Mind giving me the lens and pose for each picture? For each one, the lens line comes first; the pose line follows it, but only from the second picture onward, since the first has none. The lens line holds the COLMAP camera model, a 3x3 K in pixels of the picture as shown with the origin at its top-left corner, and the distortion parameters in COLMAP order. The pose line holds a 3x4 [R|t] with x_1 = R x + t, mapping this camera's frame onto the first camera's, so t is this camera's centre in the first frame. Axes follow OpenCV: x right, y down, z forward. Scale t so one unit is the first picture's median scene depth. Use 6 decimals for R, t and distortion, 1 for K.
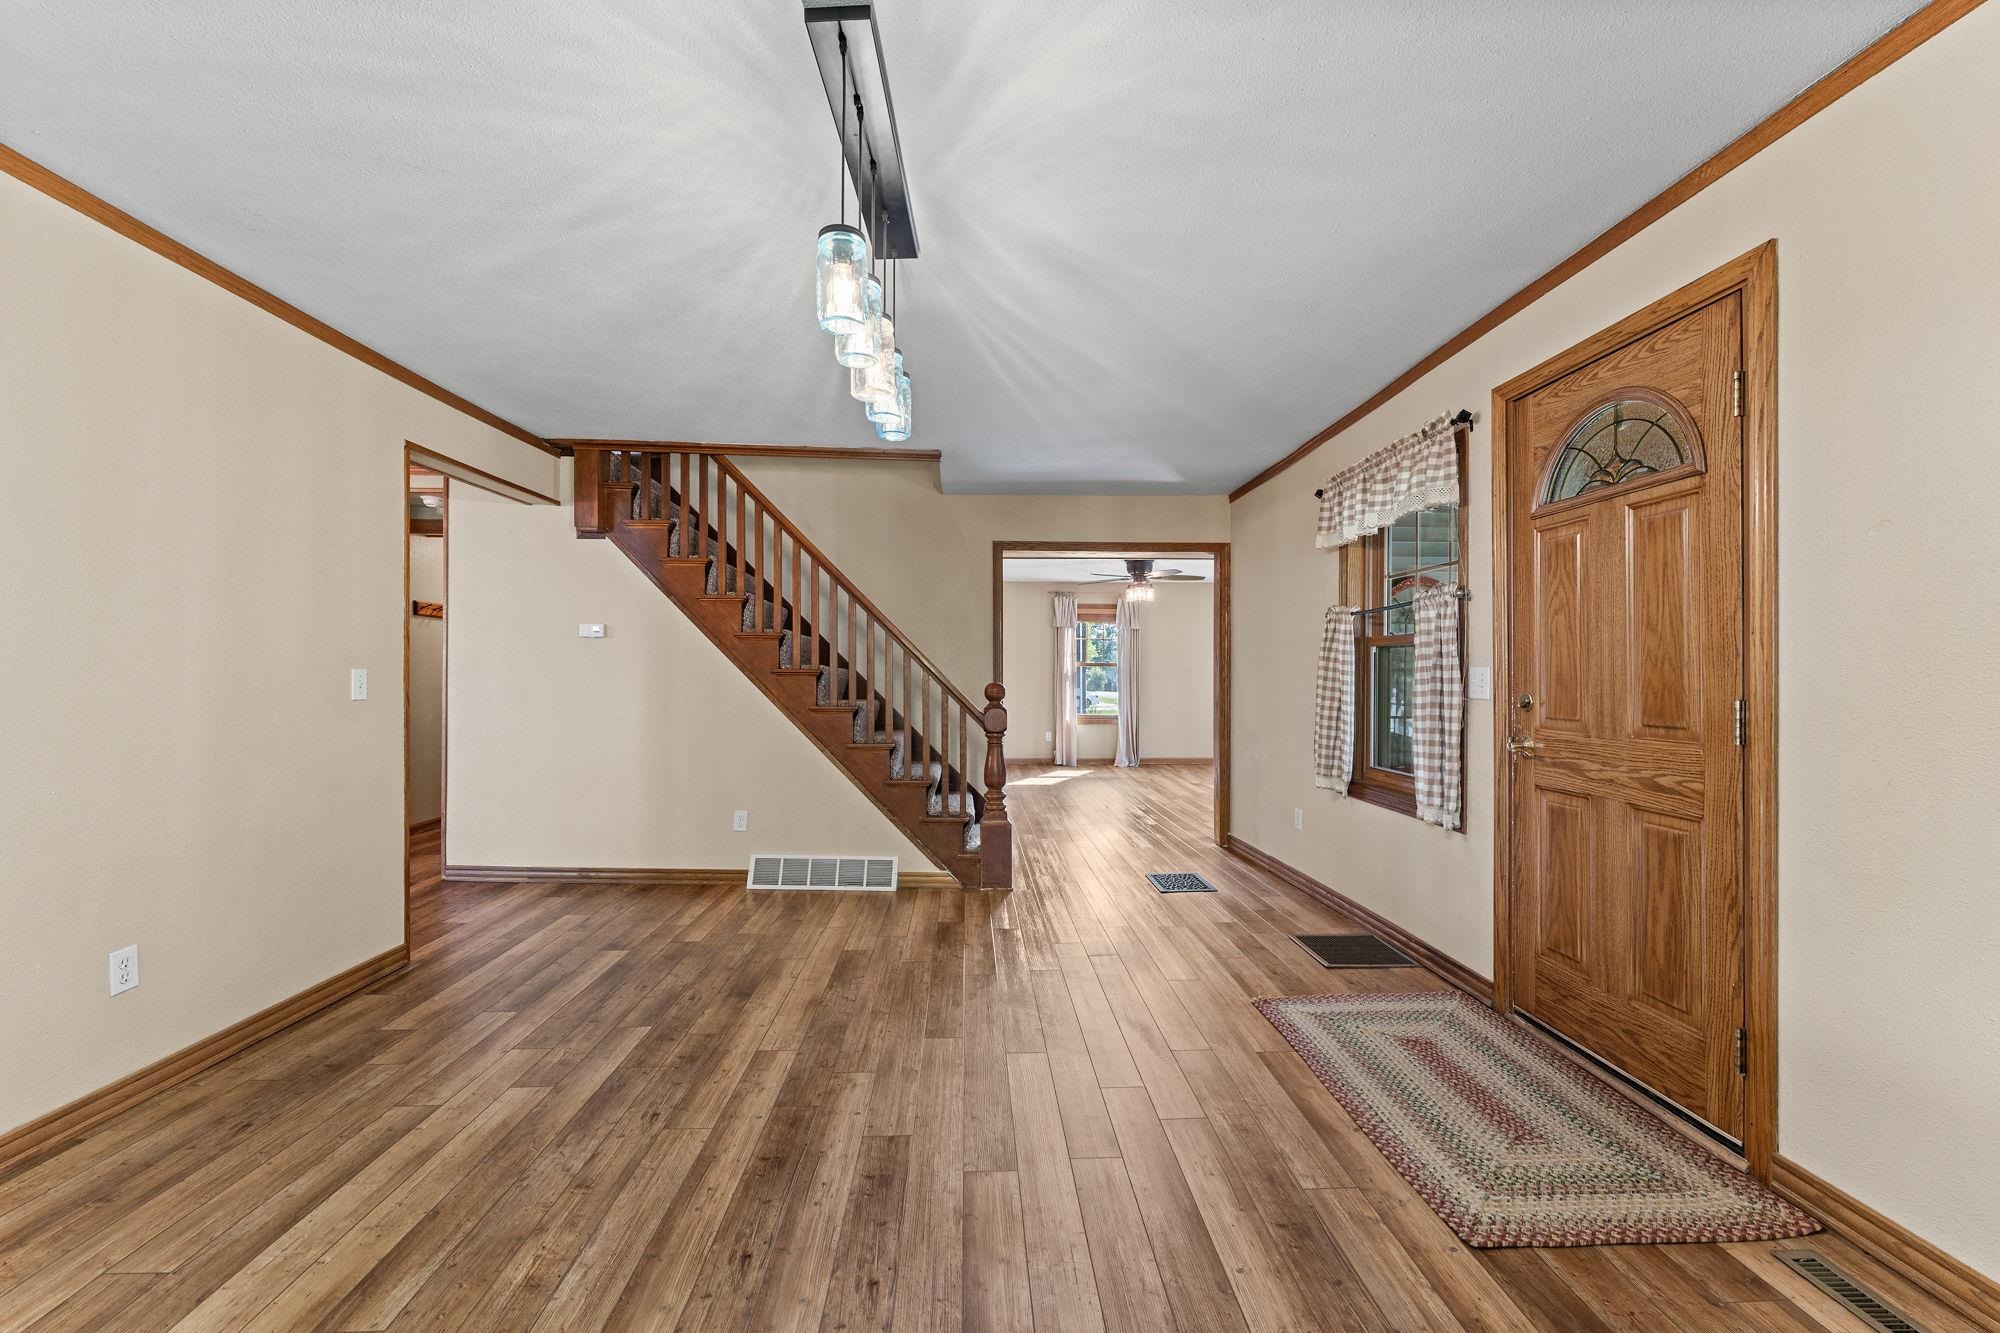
lens RADIAL K [[801.7, 0, 1004.5], [0, 801.7, 660.2], [0, 0, 1]] dist [-0.001246, -0.000111]
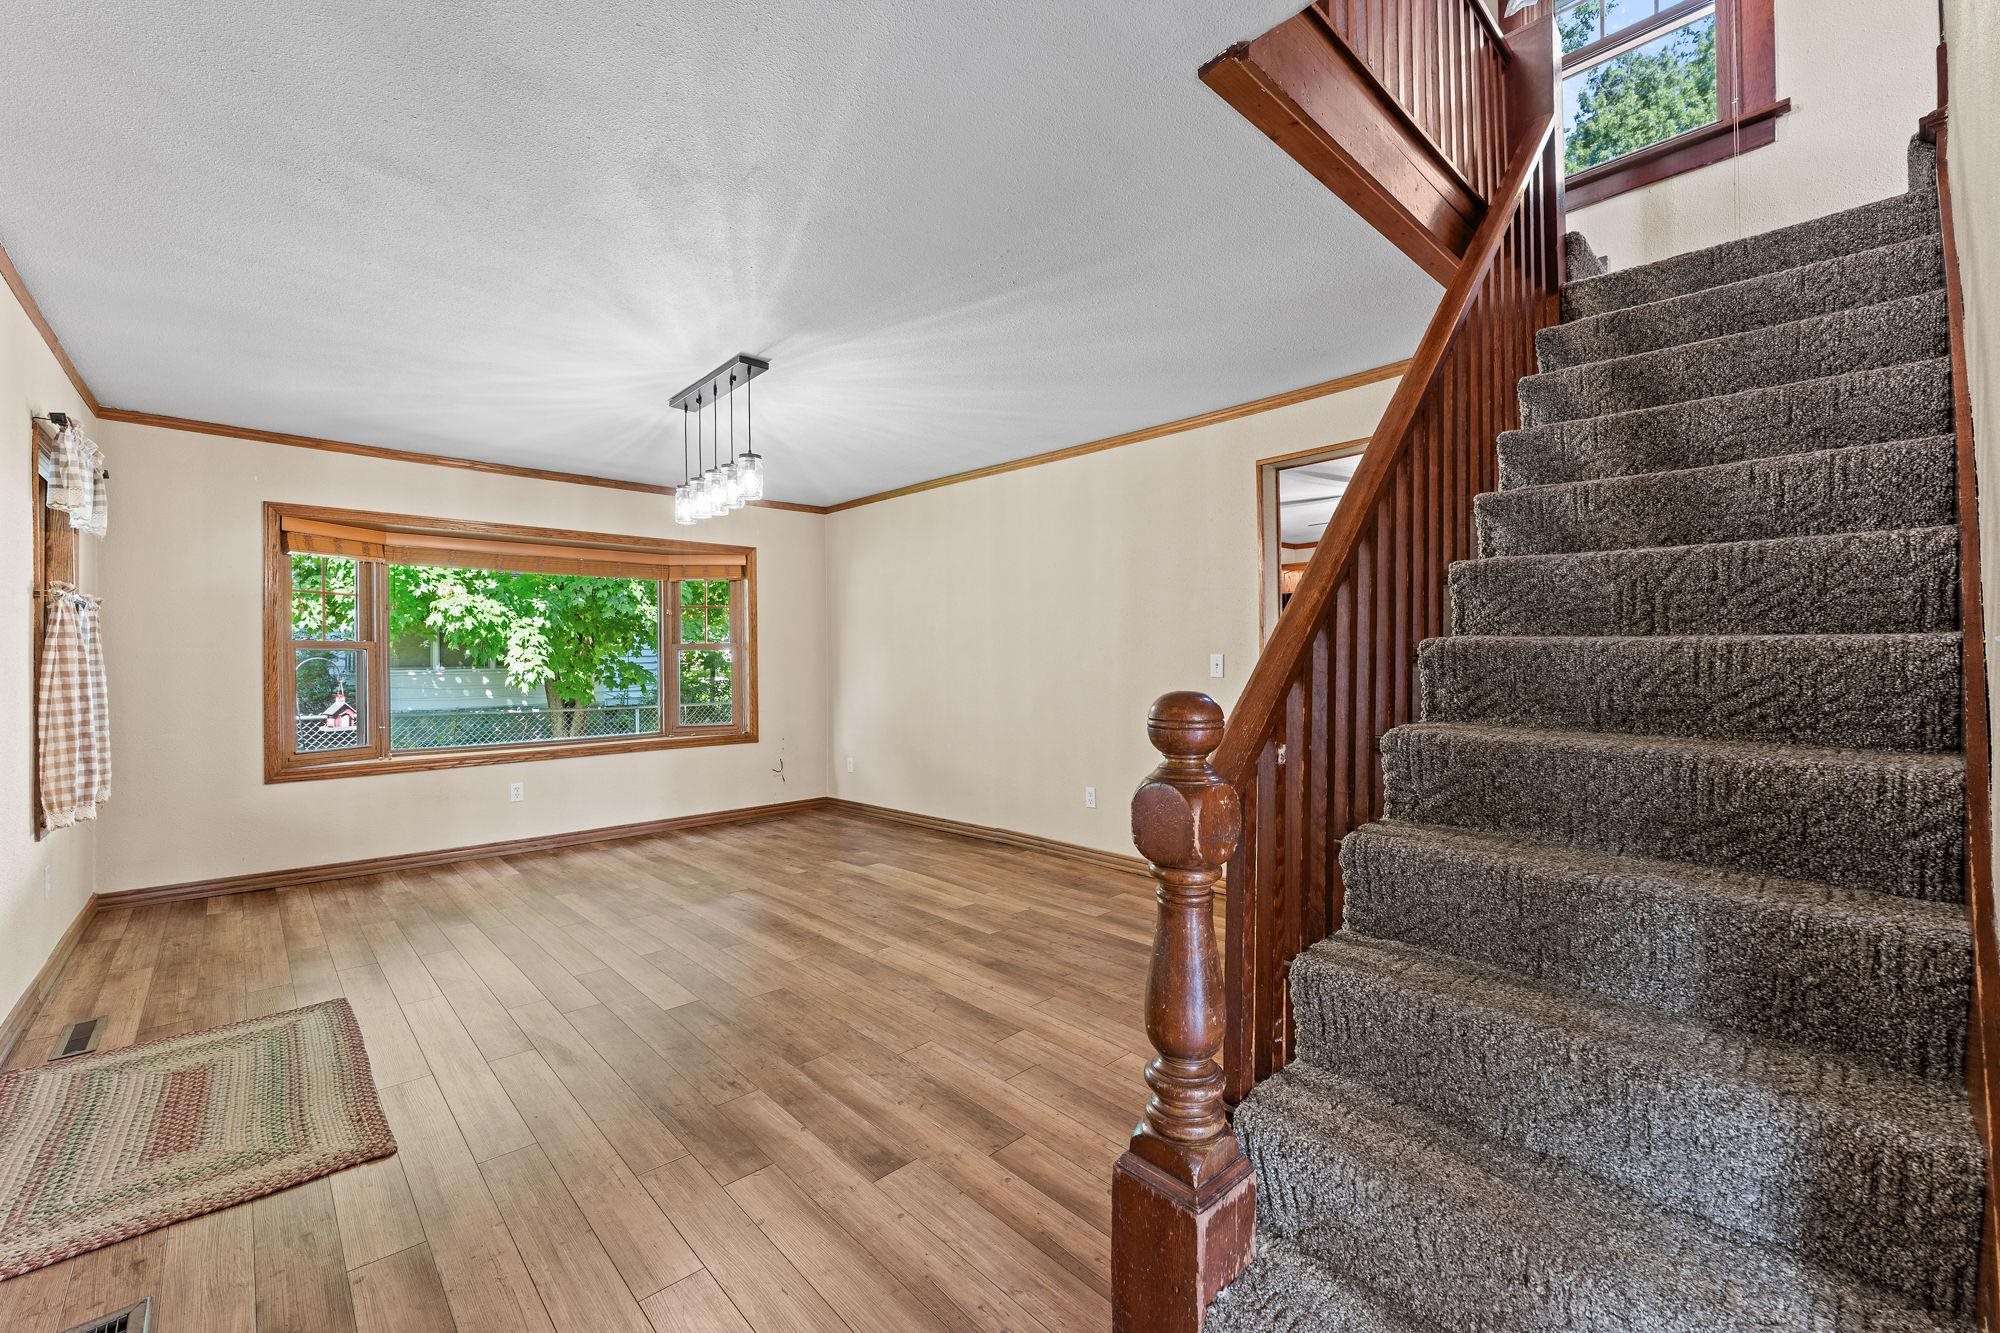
lens RADIAL K [[801.7, 0, 1004.5], [0, 801.7, 660.2], [0, 0, 1]] dist [-0.001246, -0.000111]
pose [[-0.754053, 0.007162, -0.656774, 0.439698], [0.018257, 0.999783, -0.010059, 0.031257], [0.656560, -0.019575, -0.754020, 2.252517]]
